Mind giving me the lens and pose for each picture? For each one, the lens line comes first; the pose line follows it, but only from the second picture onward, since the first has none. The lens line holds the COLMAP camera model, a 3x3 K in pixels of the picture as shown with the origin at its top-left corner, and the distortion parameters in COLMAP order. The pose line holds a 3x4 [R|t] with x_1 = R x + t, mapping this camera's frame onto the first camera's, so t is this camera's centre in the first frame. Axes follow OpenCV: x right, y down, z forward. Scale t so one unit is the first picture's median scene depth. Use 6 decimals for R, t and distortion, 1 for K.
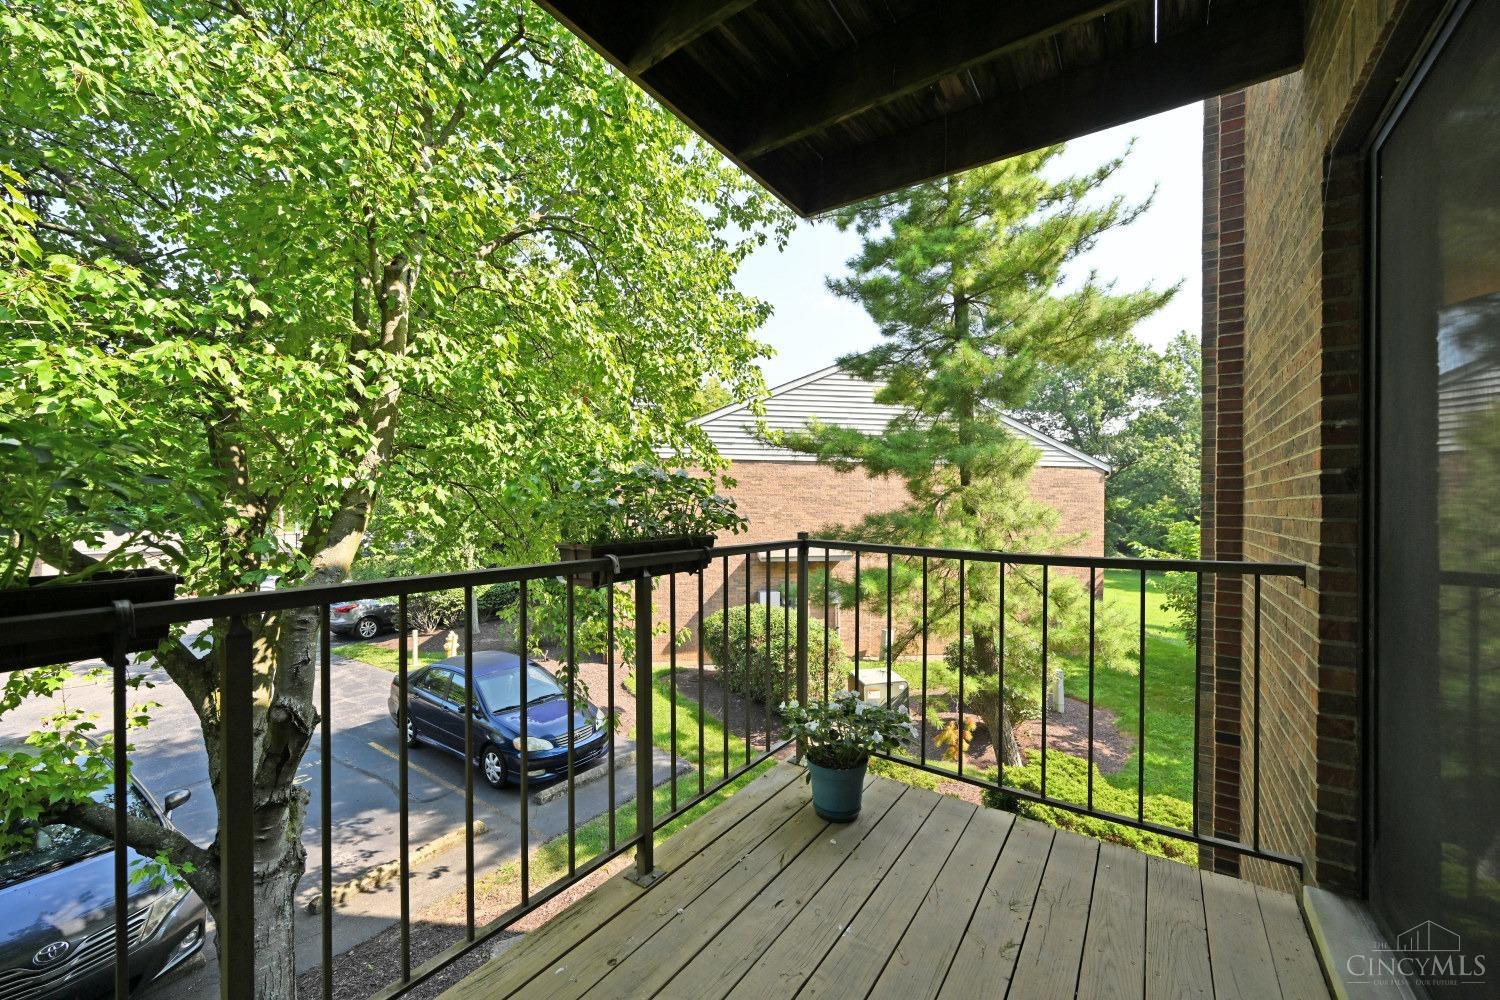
lens RADIAL K [[586.2, 0, 749.1], [0, 586.2, 504.0], [0, 0, 1]] dist [-0.000293, -0.000033]
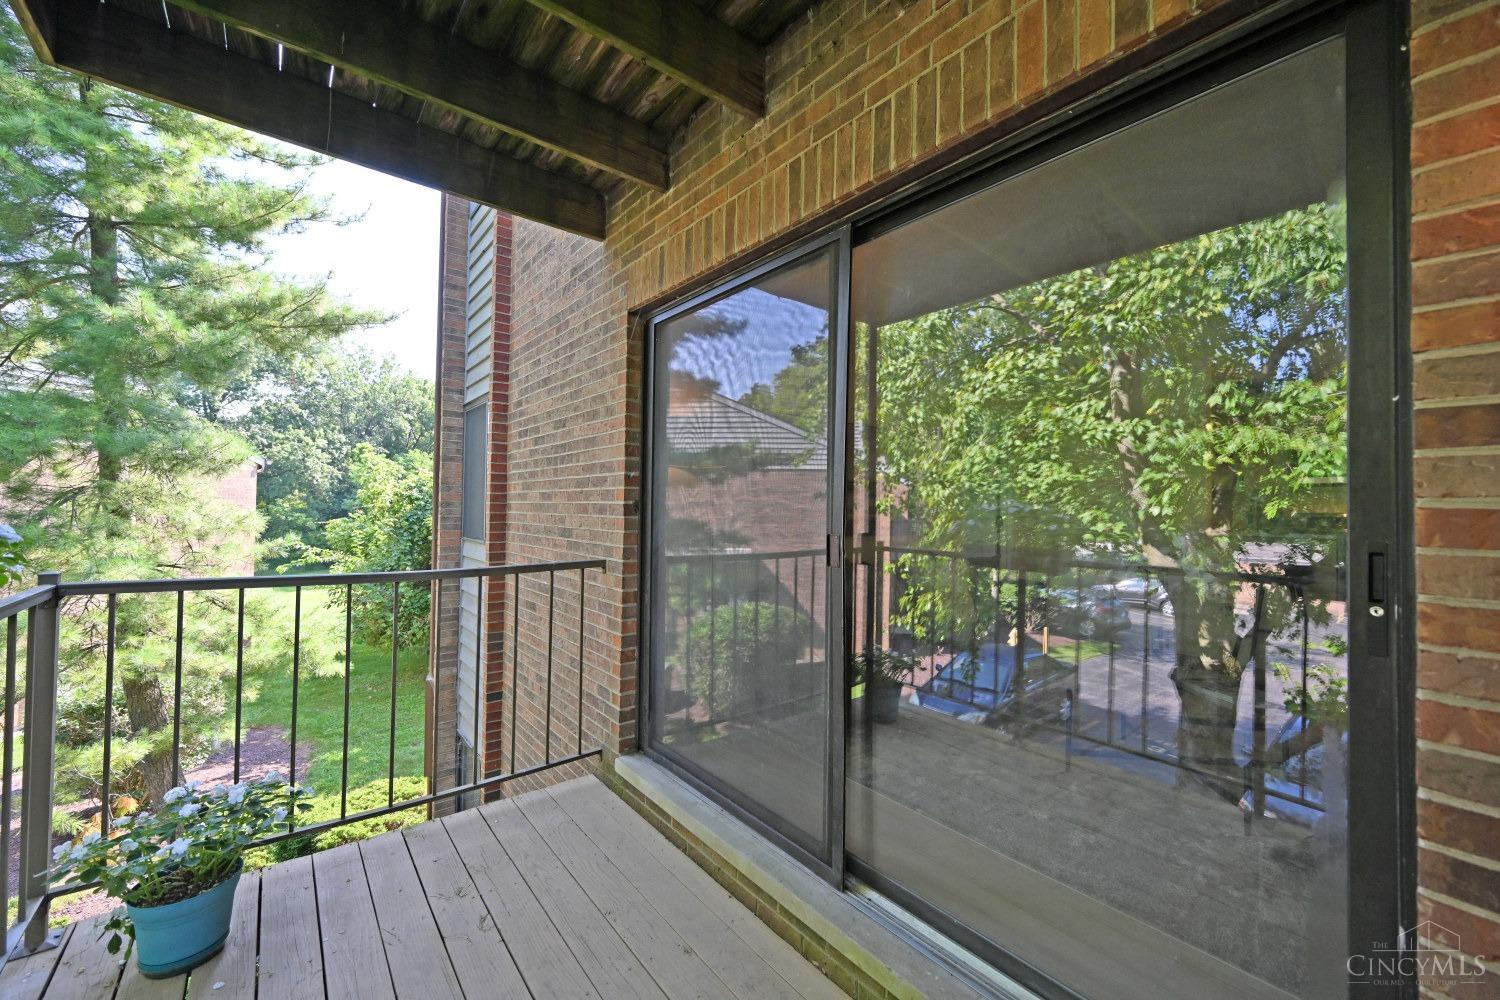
lens RADIAL K [[591.4, 0, 748.9], [0, 591.4, 502.8], [0, 0, 1]] dist [-0.000287, 0.000018]
pose [[0.285357, 0.000756, 0.958421, -0.112868], [-0.008551, 0.999962, 0.001757, -0.013137], [-0.958383, -0.008696, 0.285352, 0.042225]]
